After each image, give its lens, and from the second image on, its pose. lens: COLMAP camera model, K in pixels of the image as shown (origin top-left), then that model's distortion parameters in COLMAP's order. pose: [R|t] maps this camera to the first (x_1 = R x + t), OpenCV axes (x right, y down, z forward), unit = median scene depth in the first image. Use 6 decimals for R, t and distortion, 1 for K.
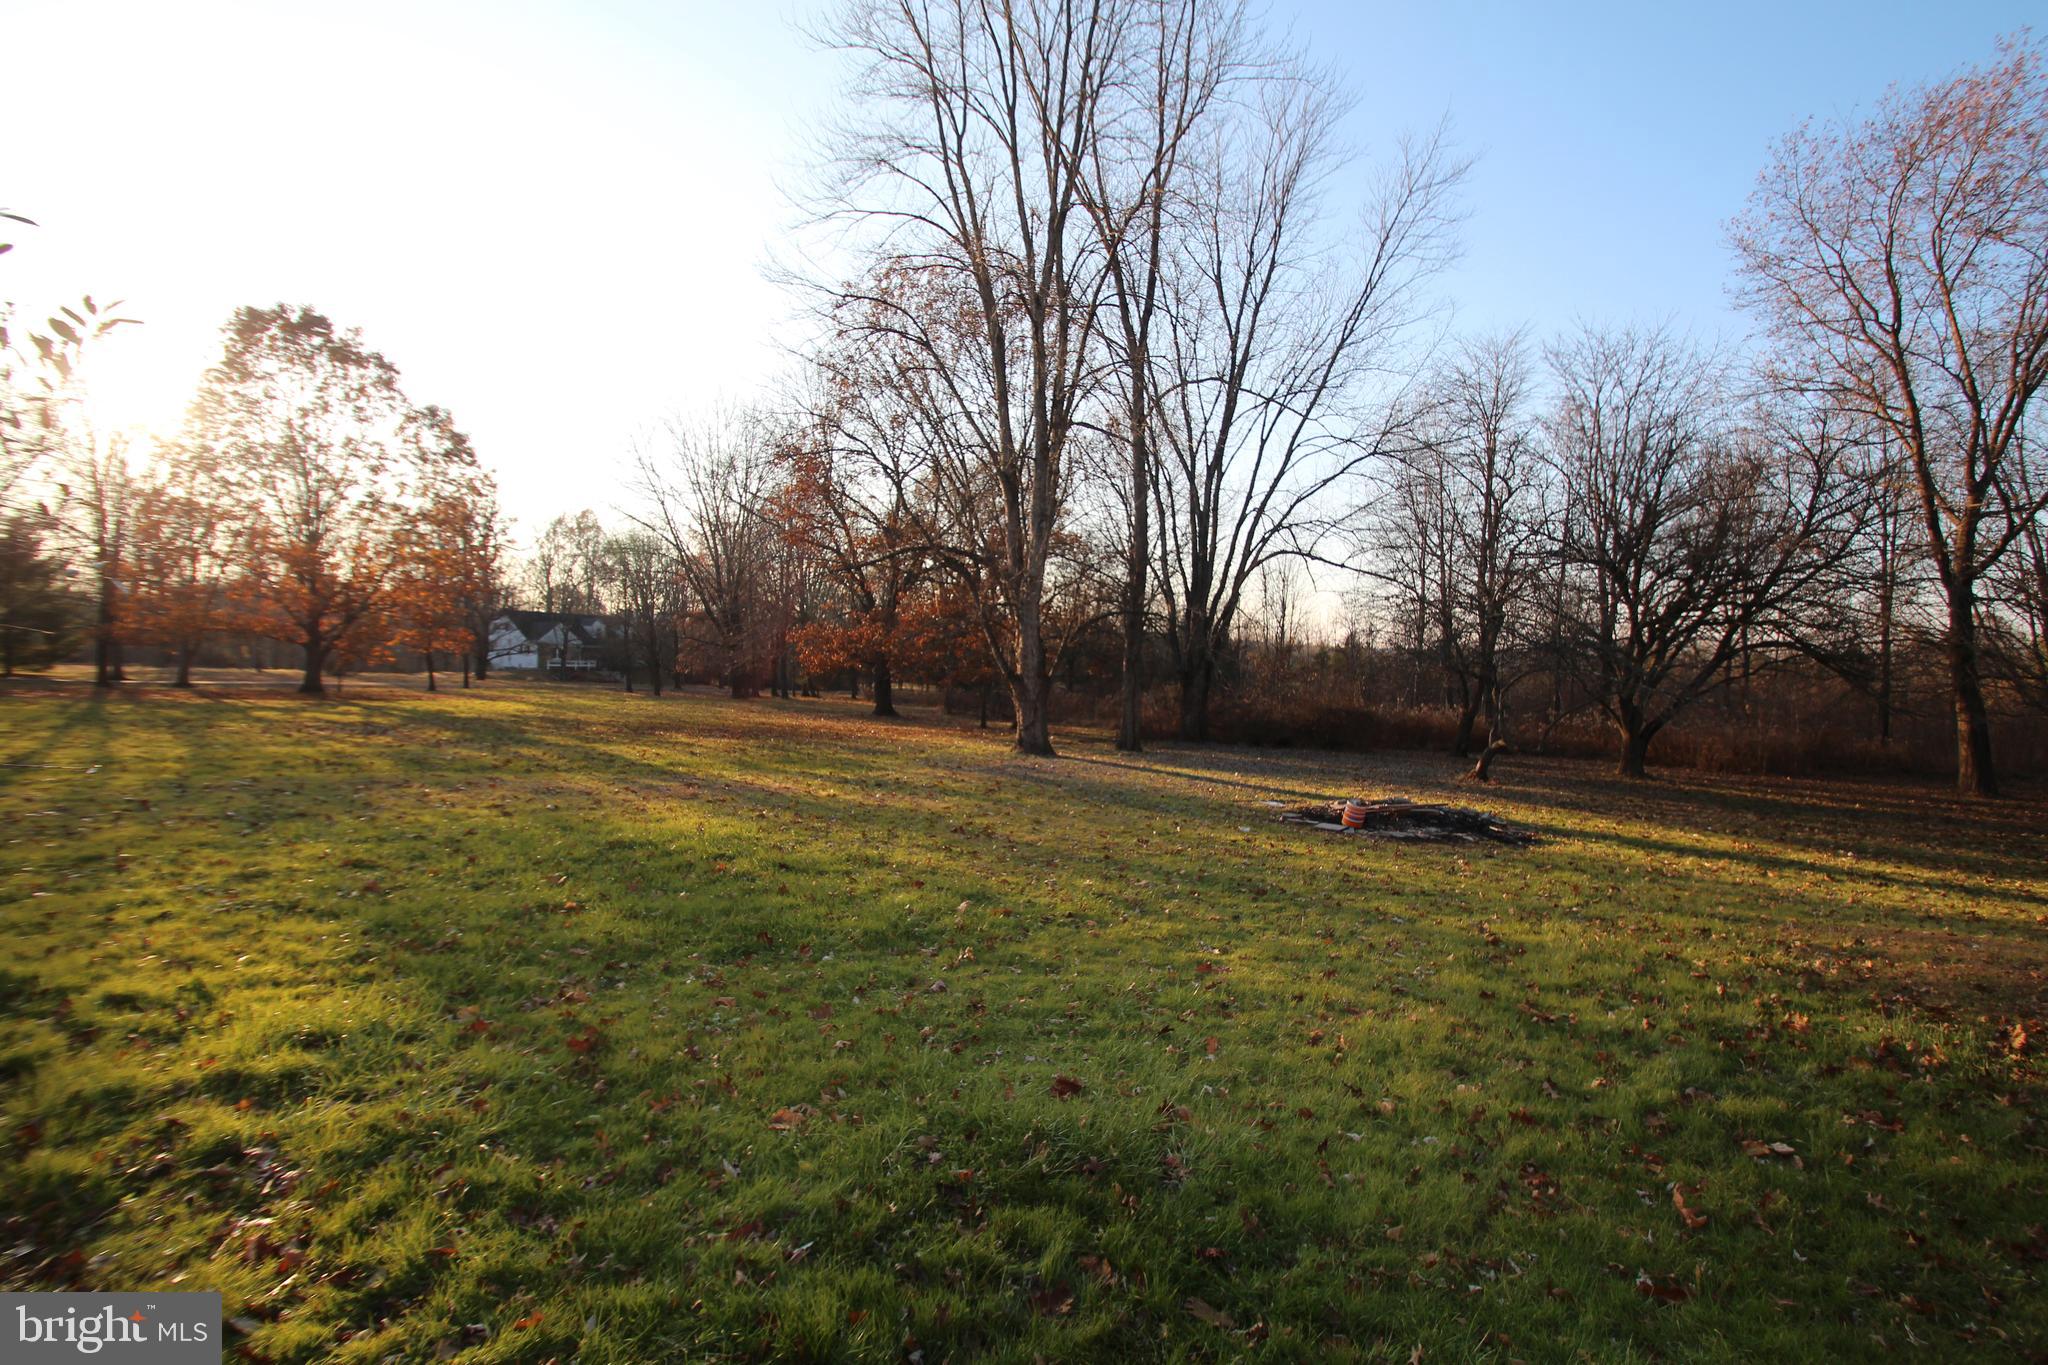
lens RADIAL K [[911.4, 0, 1024.0], [0, 911.4, 682.5], [0, 0, 1]] dist [0.003682, -0.007765]
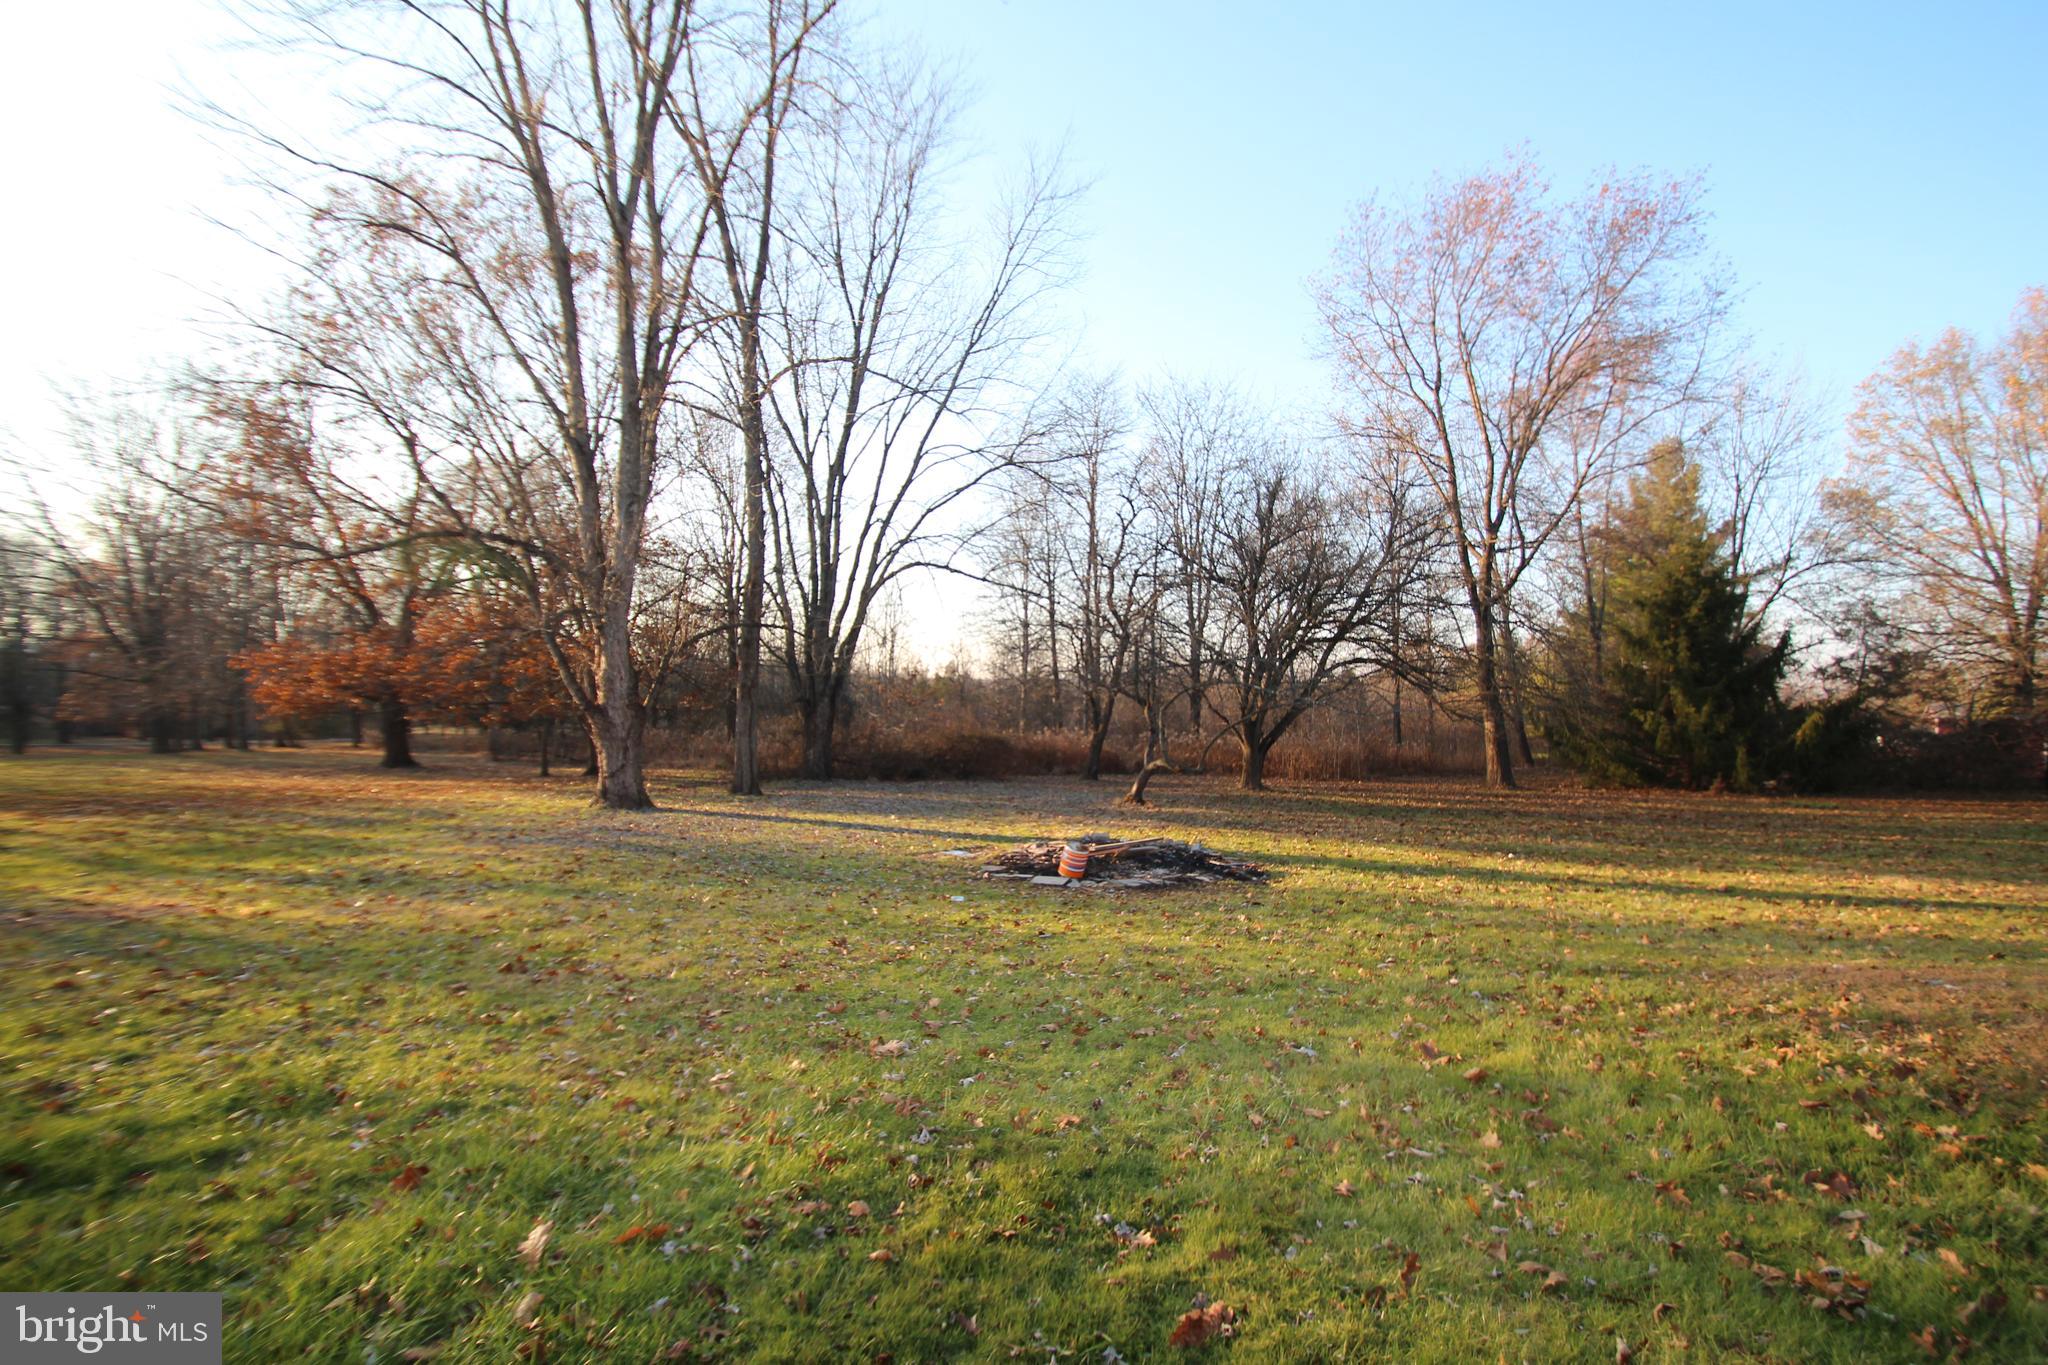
lens RADIAL K [[911.4, 0, 1024.0], [0, 911.4, 682.5], [0, 0, 1]] dist [0.003682, -0.007765]
pose [[0.903119, -0.011947, 0.429224, -0.011344], [0.027453, 0.999174, -0.029952, 0.004559], [-0.428512, 0.038833, 0.902701, 0.144528]]
